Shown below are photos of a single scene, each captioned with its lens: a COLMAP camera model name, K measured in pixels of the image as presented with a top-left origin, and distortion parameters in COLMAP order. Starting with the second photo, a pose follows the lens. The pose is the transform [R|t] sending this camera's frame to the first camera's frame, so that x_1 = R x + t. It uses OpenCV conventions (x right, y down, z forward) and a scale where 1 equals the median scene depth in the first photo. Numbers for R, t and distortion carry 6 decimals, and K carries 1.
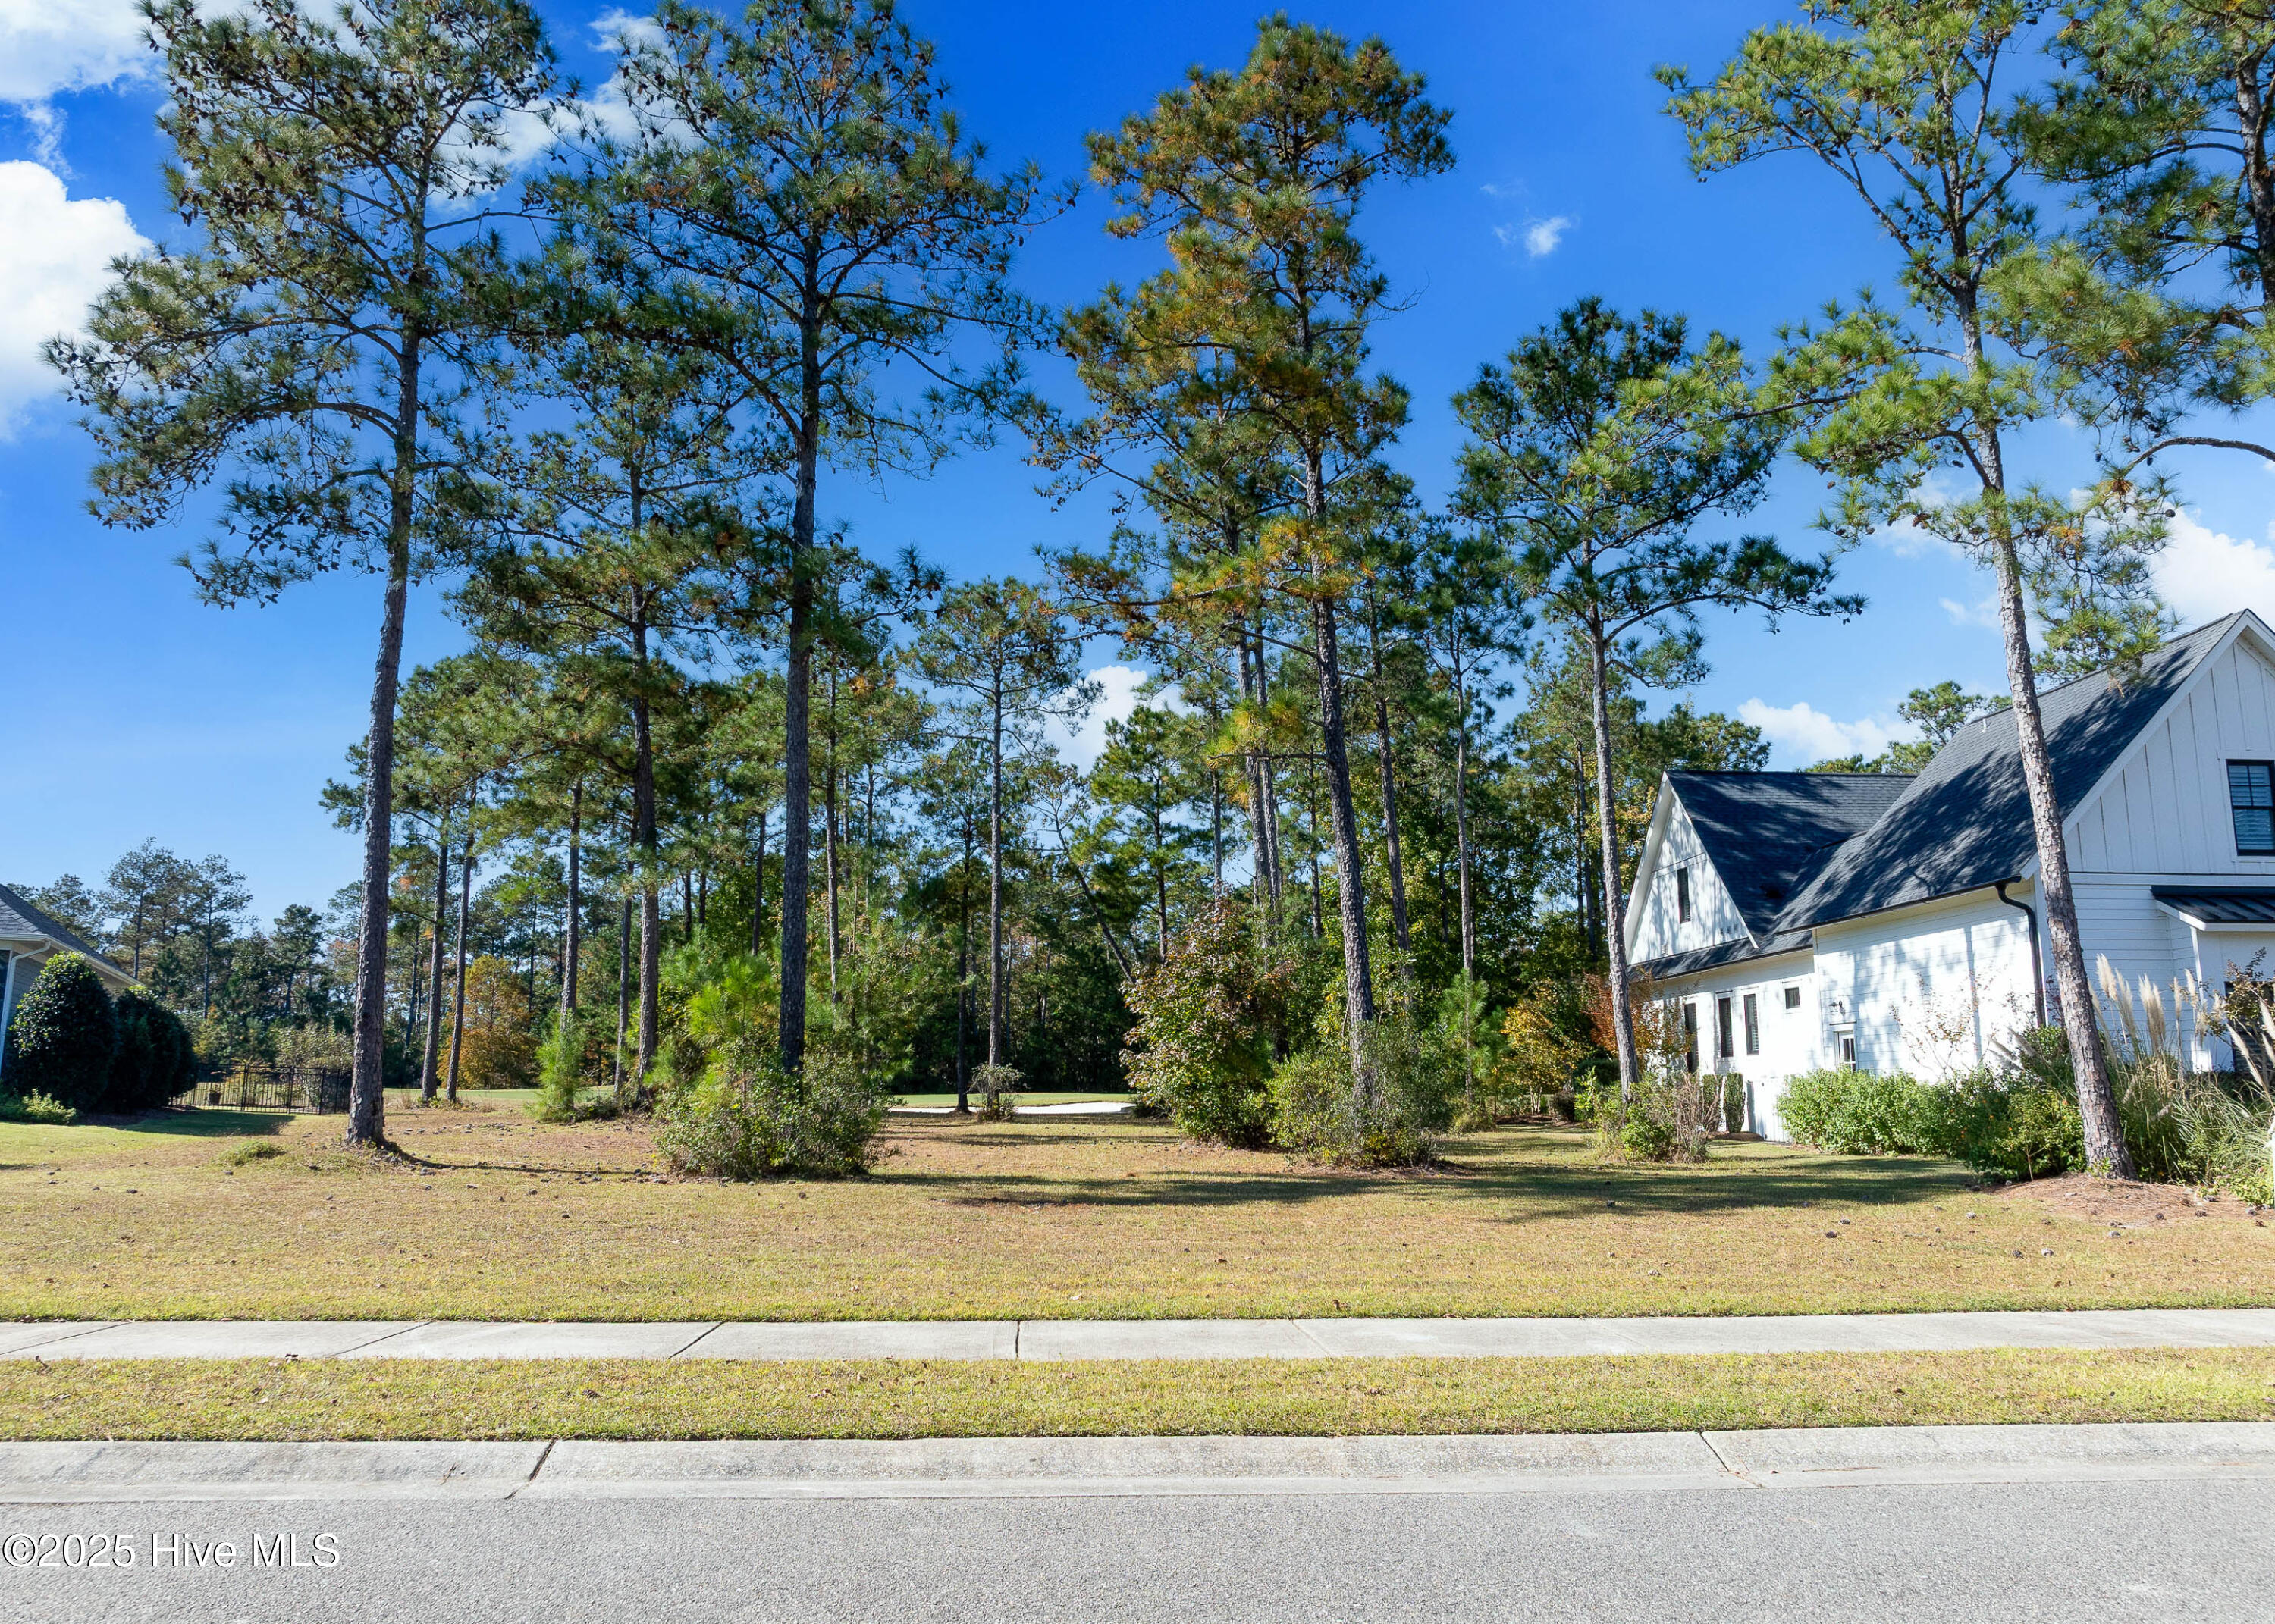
lens RADIAL K [[1675.3, 0, 1235.5], [0, 1675.3, 879.5], [0, 0, 1]] dist [-0.033697, 0.018944]
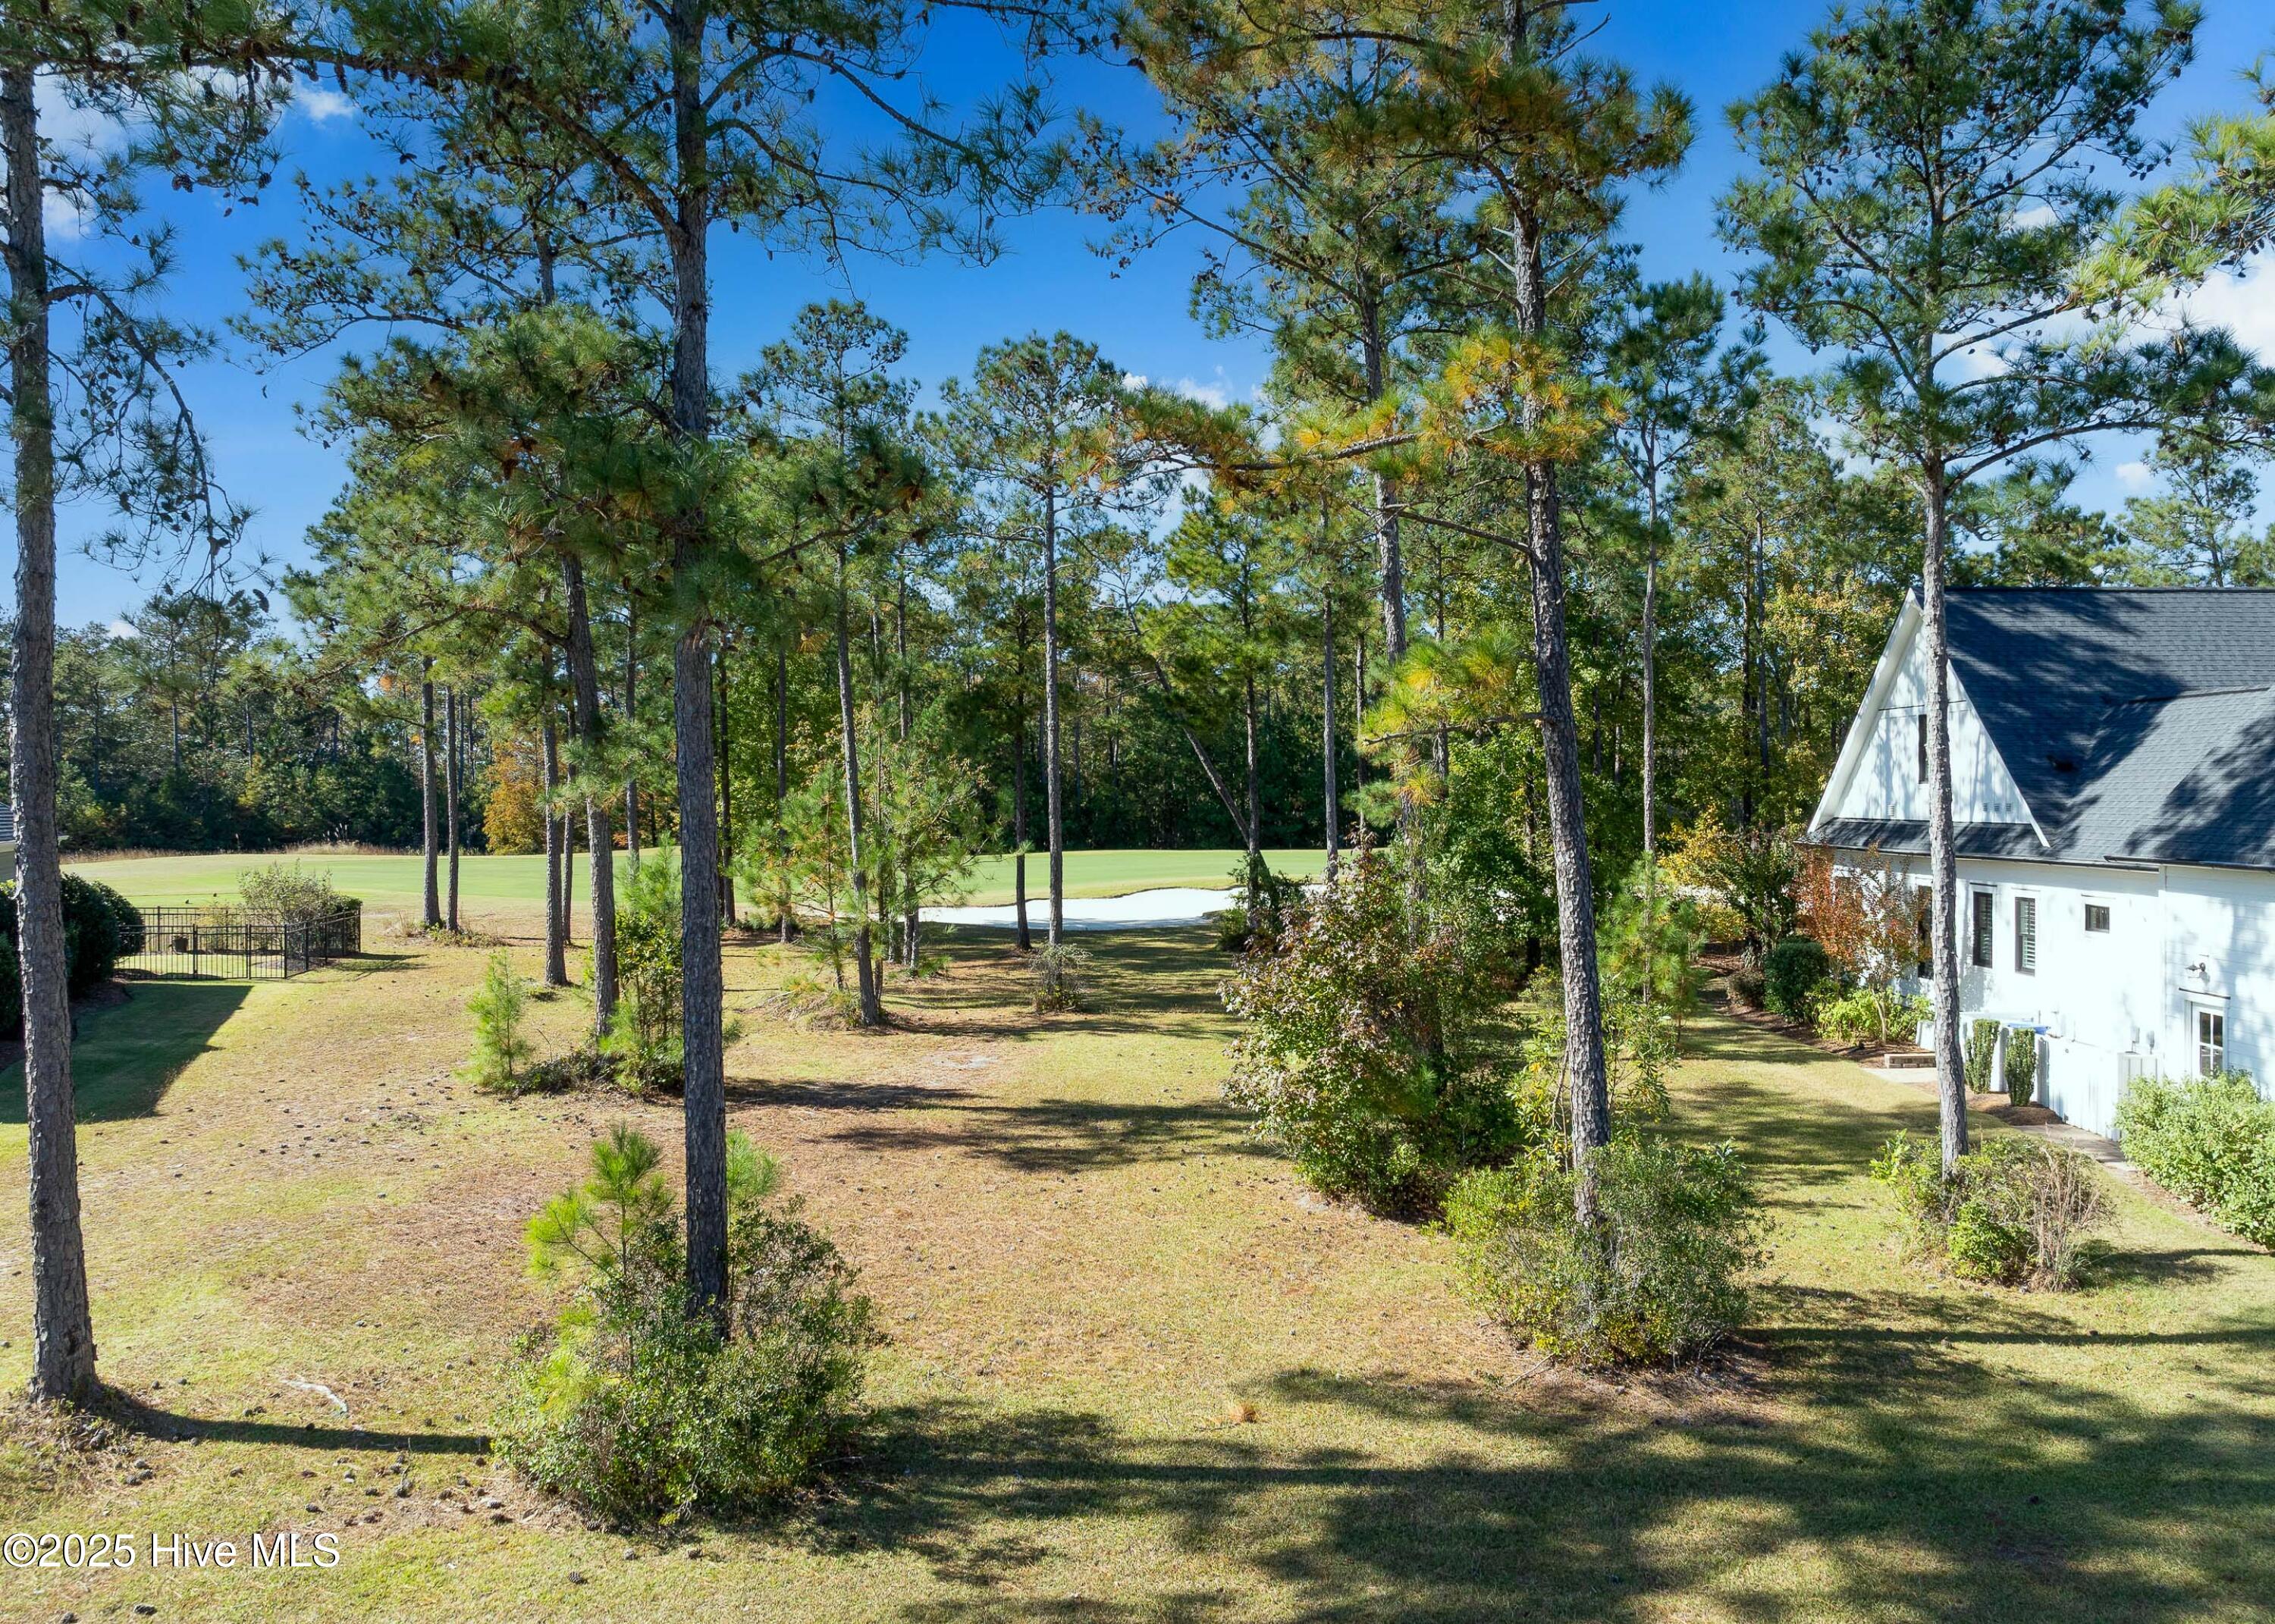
lens RADIAL K [[1675.3, 0, 1215.5], [0, 1675.3, 831.8], [0, 0, 1]] dist [-0.033697, 0.018944]
pose [[0.998500, 0.002145, -0.054704, -0.023120], [0.006393, 0.987825, 0.155435, -0.083267], [0.054372, -0.155551, 0.986330, 0.230175]]
